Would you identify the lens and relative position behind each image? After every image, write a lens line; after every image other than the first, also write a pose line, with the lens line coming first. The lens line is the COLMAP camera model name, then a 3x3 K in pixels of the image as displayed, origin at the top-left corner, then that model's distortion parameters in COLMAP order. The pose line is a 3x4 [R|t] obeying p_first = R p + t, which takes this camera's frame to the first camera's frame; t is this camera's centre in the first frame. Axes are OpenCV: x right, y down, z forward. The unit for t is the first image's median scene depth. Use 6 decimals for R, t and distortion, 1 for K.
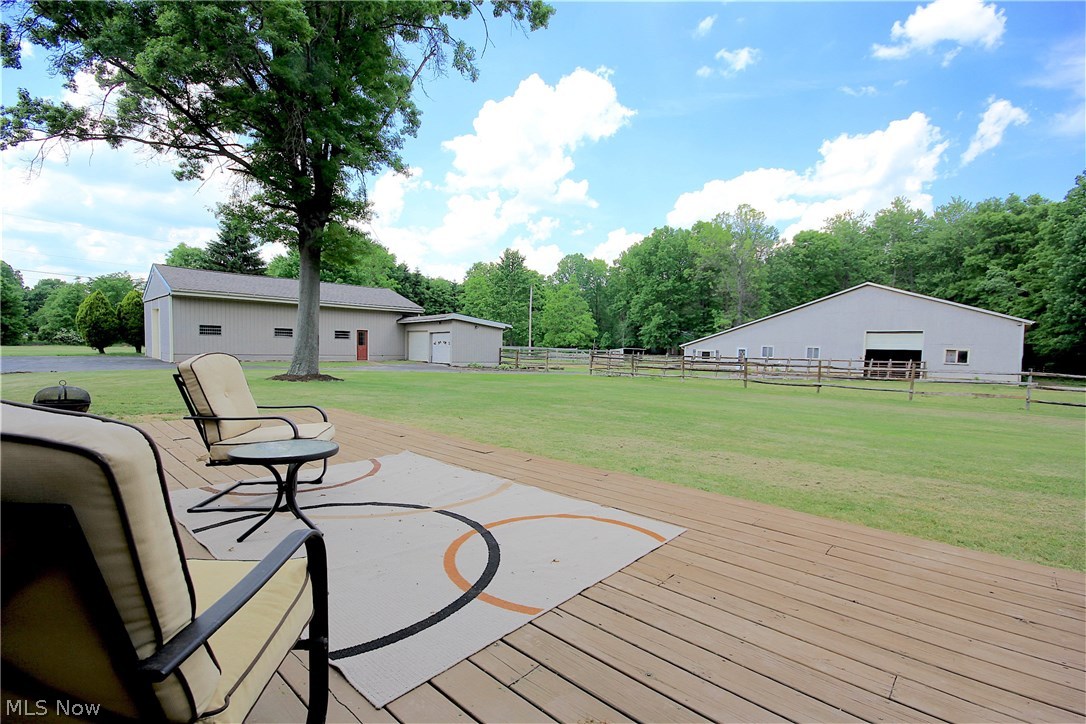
lens RADIAL K [[506.3, 0, 547.4], [0, 506.3, 367.5], [0, 0, 1]] dist [-0.000663, -0.000778]
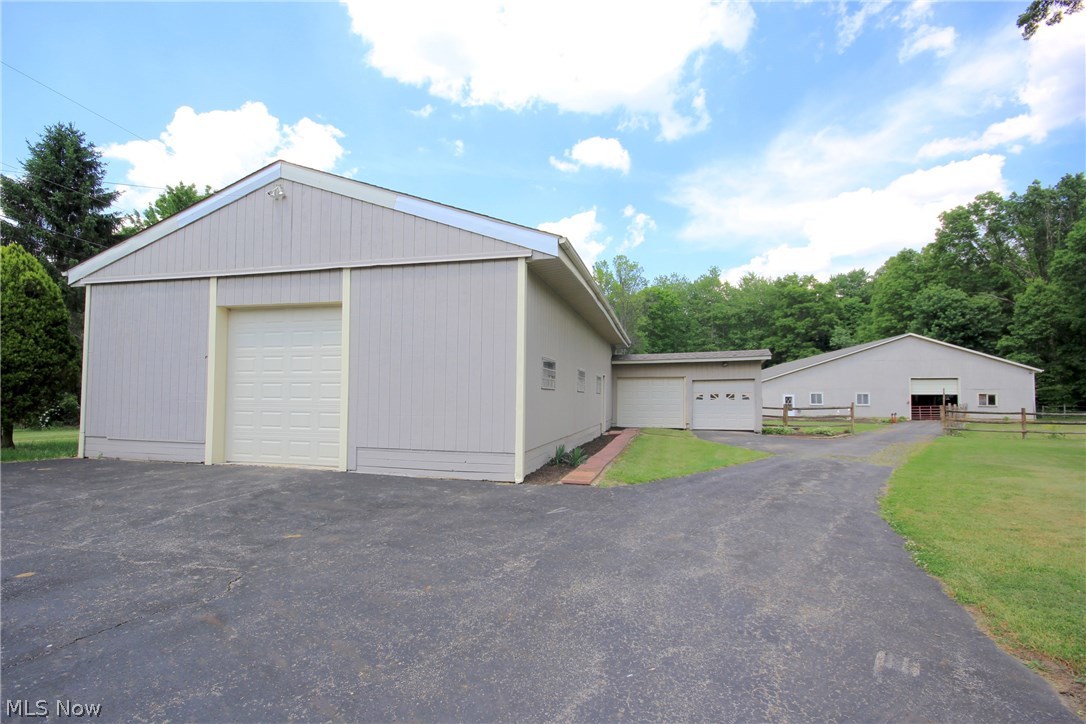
lens RADIAL K [[506.3, 0, 539.7], [0, 506.3, 363.0], [0, 0, 1]] dist [-0.000663, -0.000778]
pose [[0.870151, 0.015270, 0.492549, -0.509559], [0.035259, 0.995029, -0.093138, -0.026655], [-0.491522, 0.098411, 0.865287, 0.388023]]
